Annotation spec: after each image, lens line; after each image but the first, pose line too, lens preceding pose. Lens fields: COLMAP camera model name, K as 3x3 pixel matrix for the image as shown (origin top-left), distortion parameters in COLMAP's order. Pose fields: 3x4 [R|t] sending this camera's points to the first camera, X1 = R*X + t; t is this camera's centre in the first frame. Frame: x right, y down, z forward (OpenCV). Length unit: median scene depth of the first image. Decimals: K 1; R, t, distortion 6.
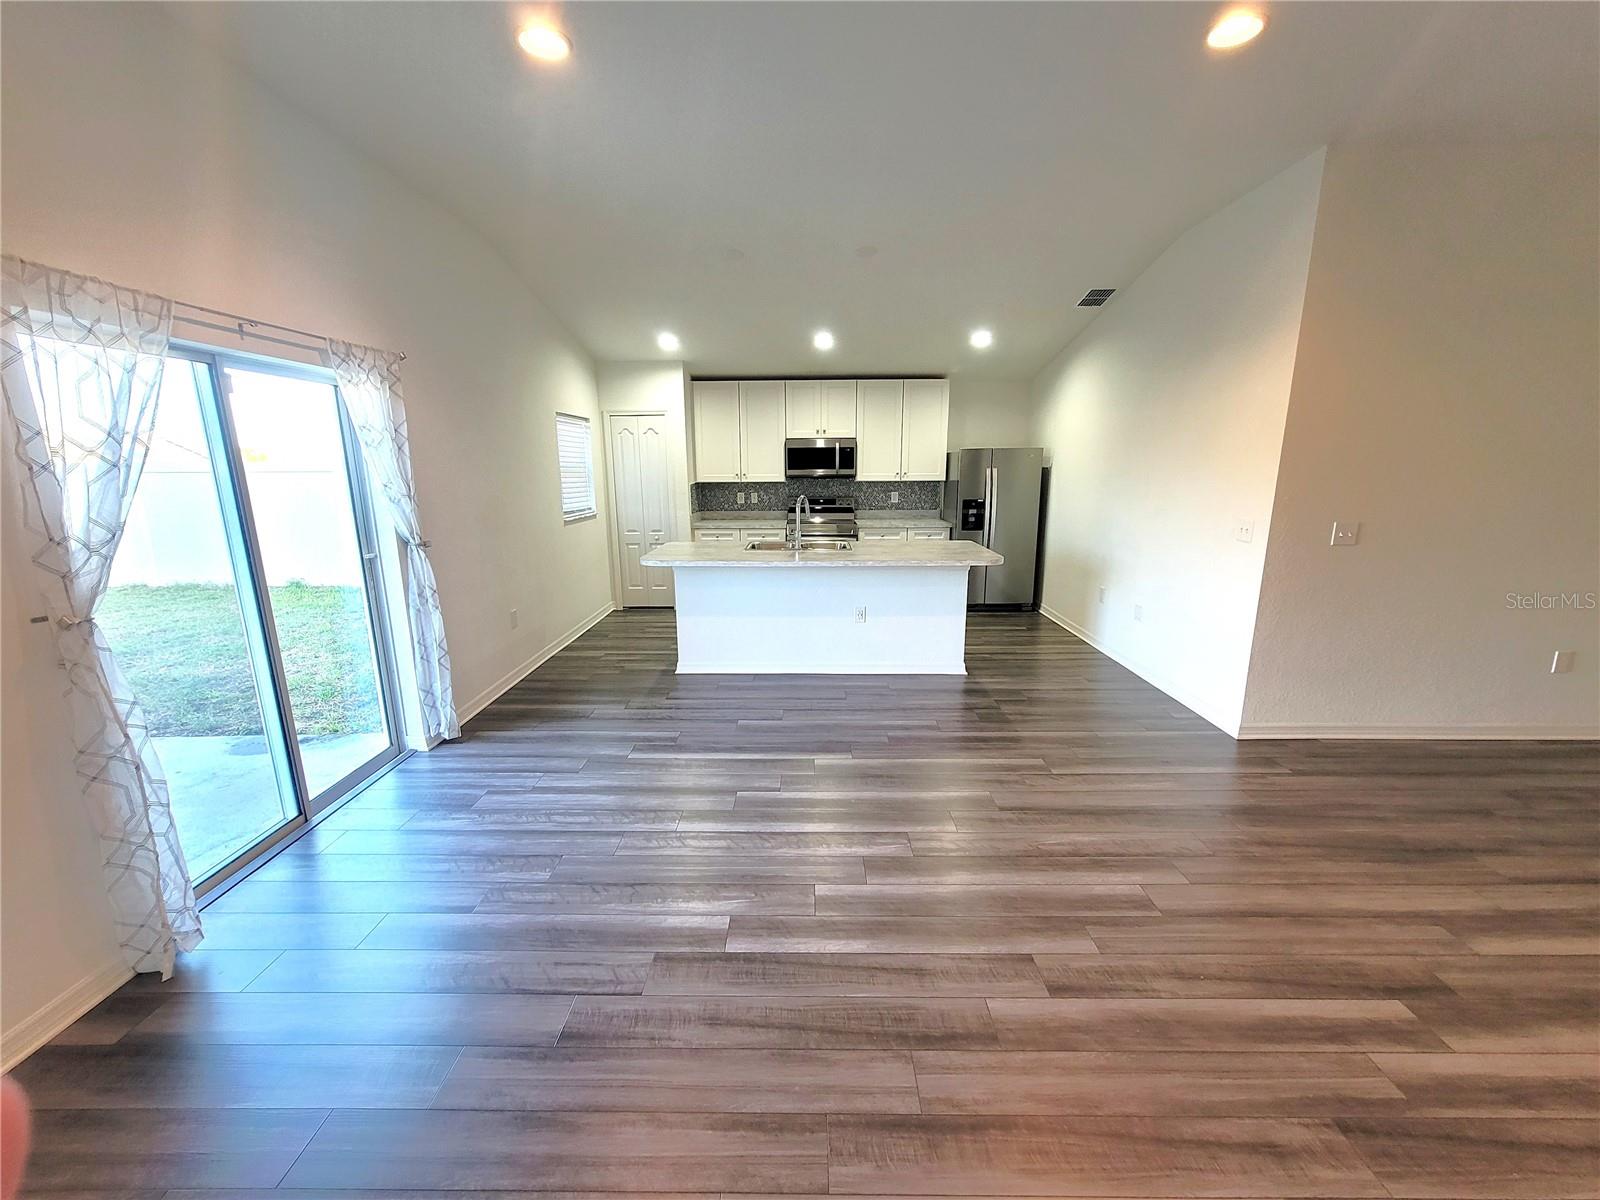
lens RADIAL K [[654.6, 0, 799.9], [0, 654.6, 609.7], [0, 0, 1]] dist [-0.012234, 0.005763]
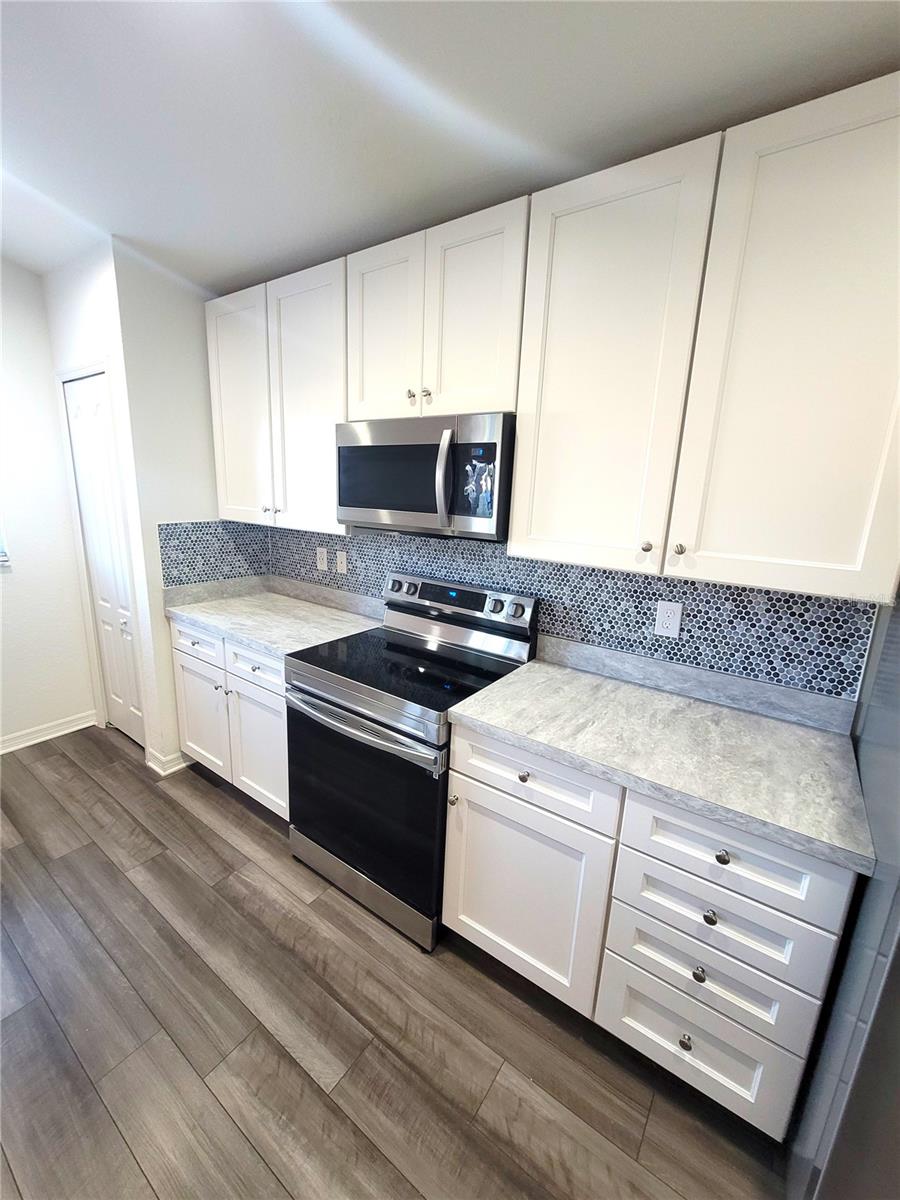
lens RADIAL K [[491.0, 0, 442.9], [0, 491.0, 599.7], [0, 0, 1]] dist [-0.012234, 0.005763]
pose [[0.817572, 0.166844, -0.551126, 0.293287], [-0.168665, 0.984512, 0.047837, -0.279618], [0.550571, 0.053845, 0.833050, 1.215779]]
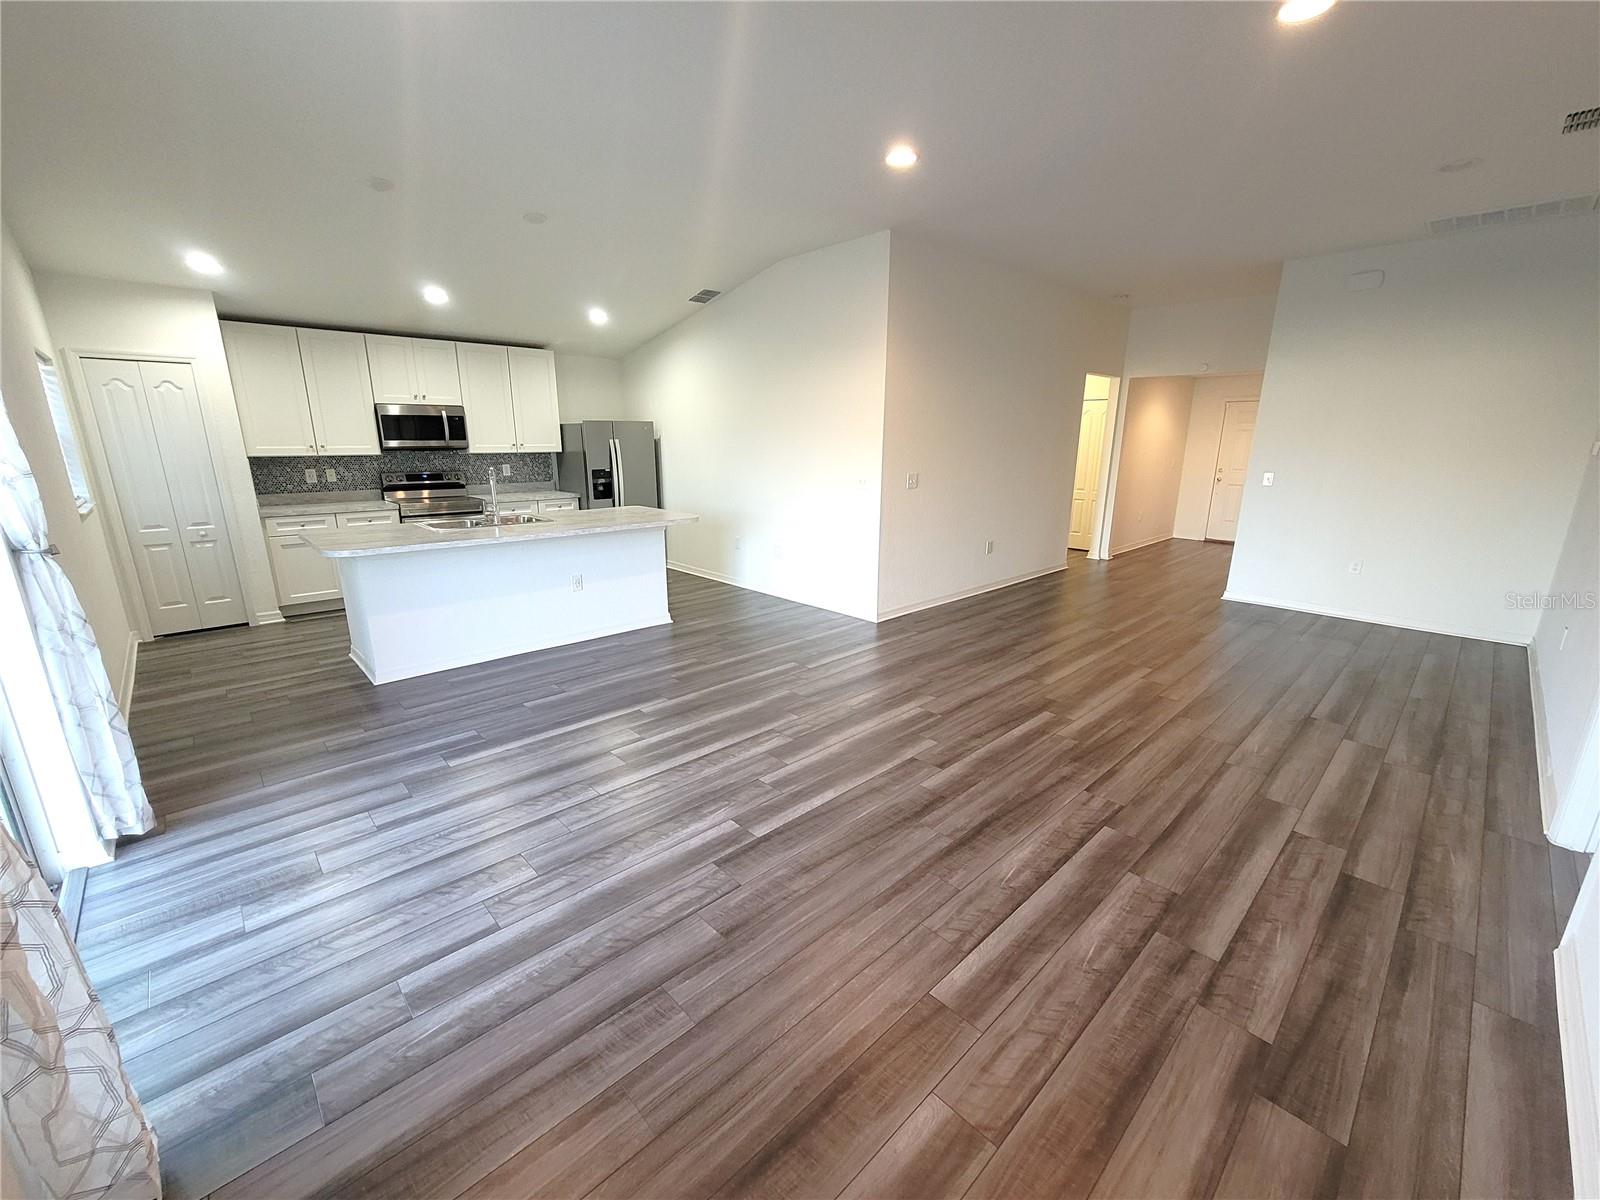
lens RADIAL K [[654.6, 0, 799.9], [0, 654.6, 609.7], [0, 0, 1]] dist [-0.012234, 0.005763]
pose [[0.717271, -0.169521, 0.675859, -0.366612], [0.143801, 0.985087, 0.094470, 0.001979], [-0.681795, 0.029428, 0.730951, 0.021850]]
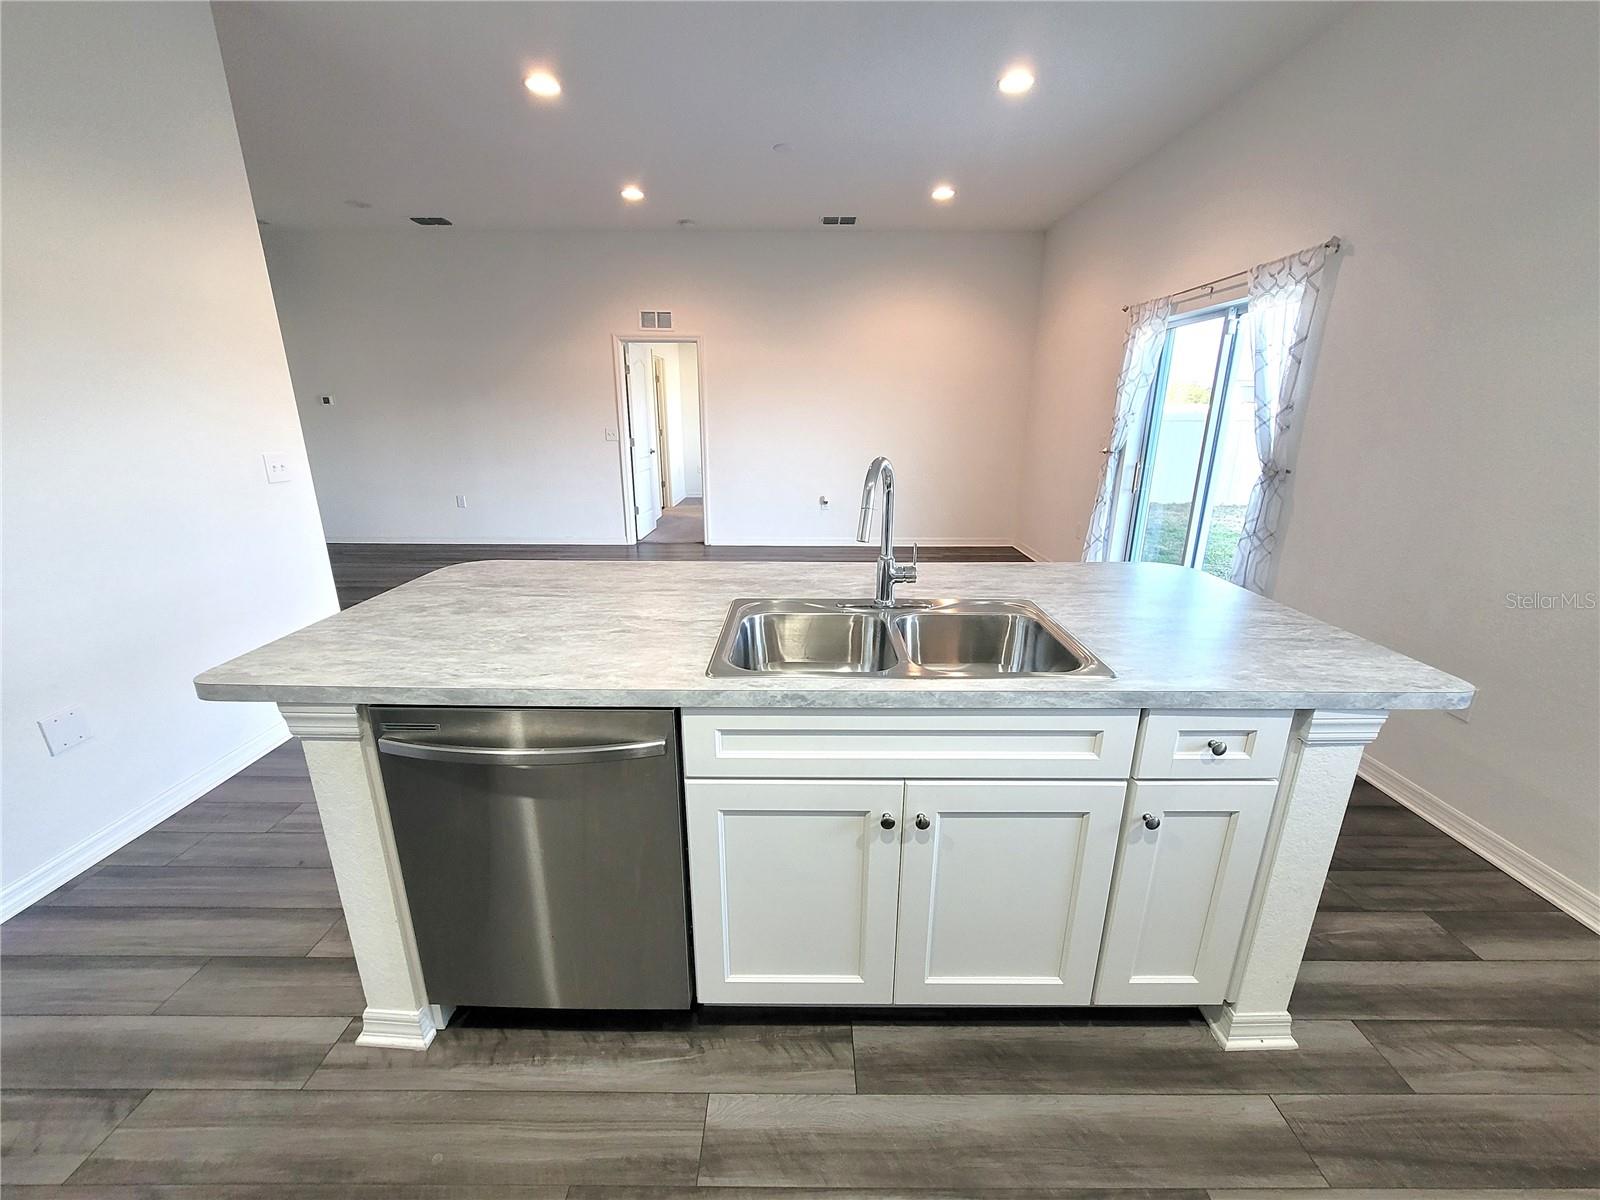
lens RADIAL K [[654.6, 0, 799.9], [0, 654.6, 609.7], [0, 0, 1]] dist [-0.012234, 0.005763]
pose [[-0.999956, 0.005712, -0.007410, 0.049234], [0.001274, 0.867748, 0.497002, -0.284125], [0.009269, 0.496971, -0.867718, 1.390039]]
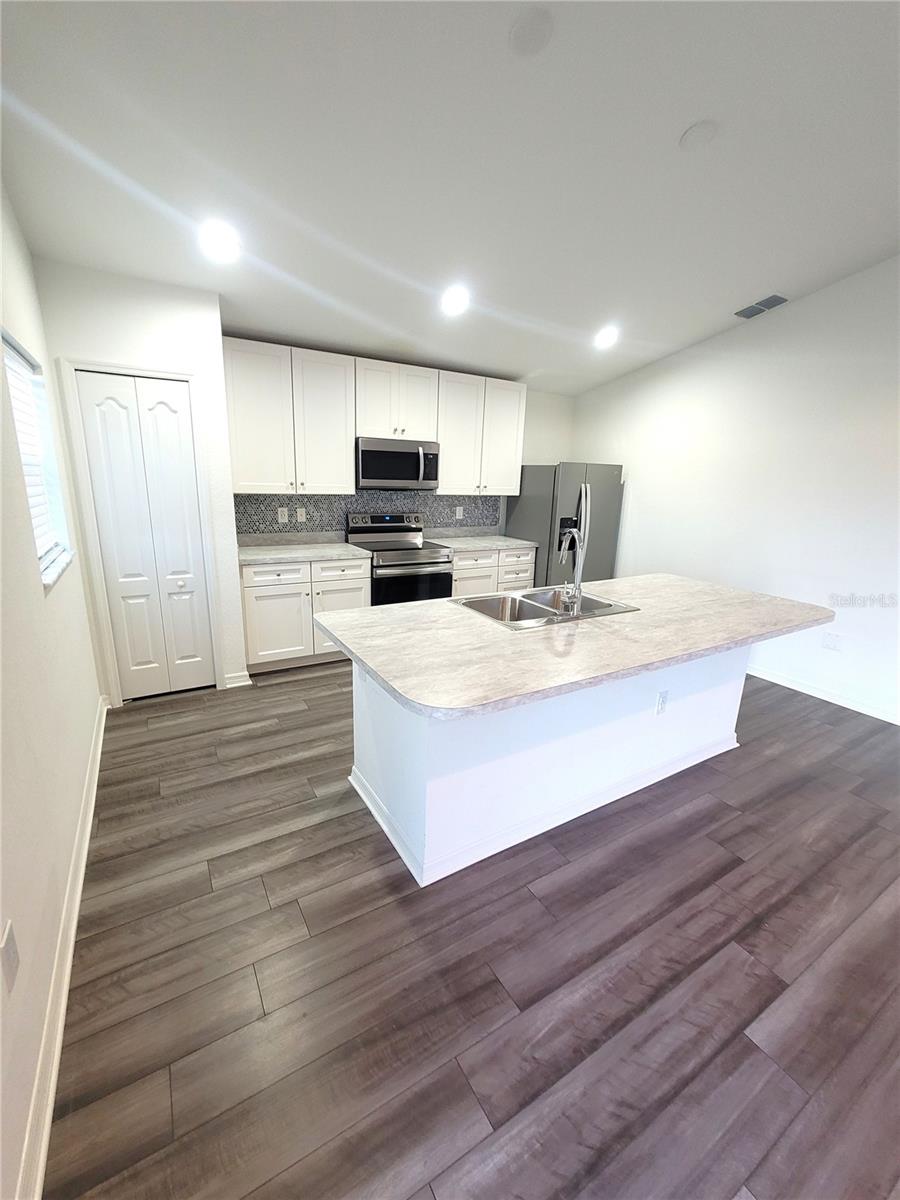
lens RADIAL K [[491.0, 0, 442.9], [0, 491.0, 599.7], [0, 0, 1]] dist [-0.012234, 0.005763]
pose [[0.851614, -0.097964, 0.514933, -0.369618], [0.078619, 0.995140, 0.059298, -0.153476], [-0.518239, -0.010015, 0.855177, 0.705539]]
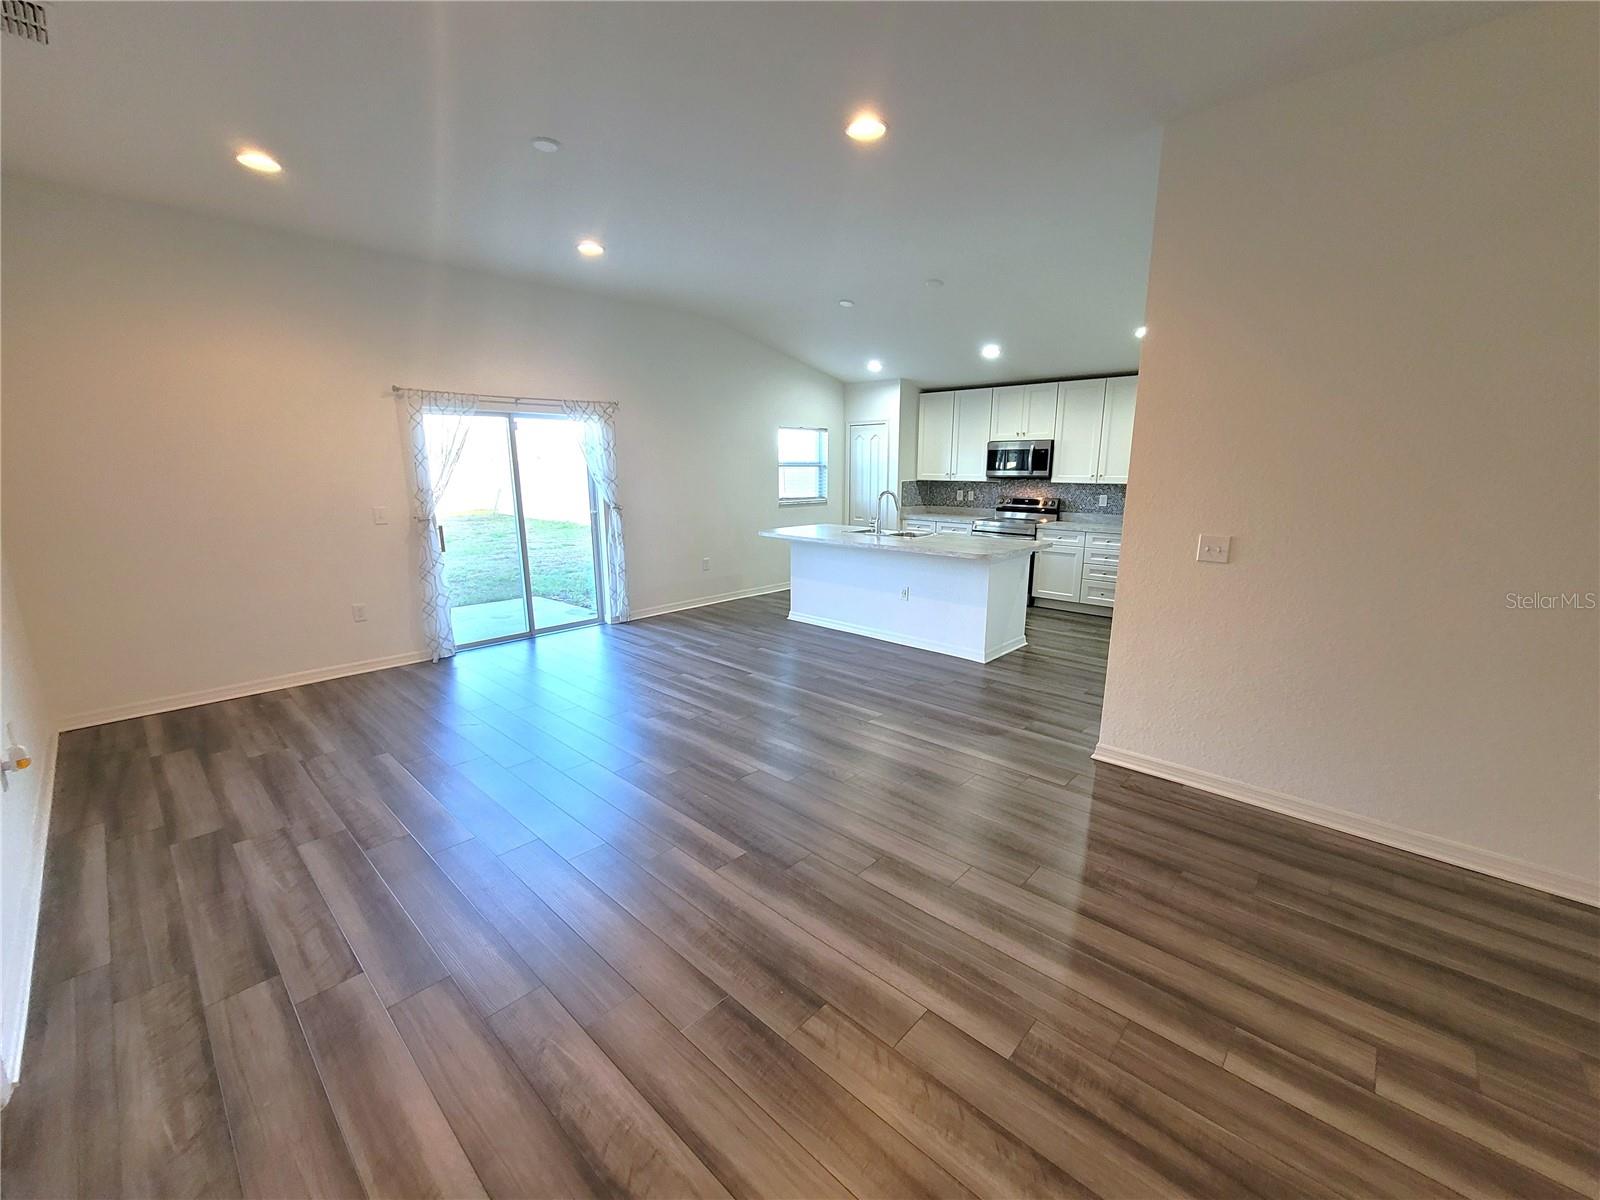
lens RADIAL K [[654.6, 0, 799.9], [0, 654.6, 609.7], [0, 0, 1]] dist [-0.012234, 0.005763]
pose [[0.738126, 0.151988, -0.657320, 0.754256], [-0.152291, 0.986683, 0.057133, -0.002417], [0.657250, 0.057933, 0.751442, -0.000522]]
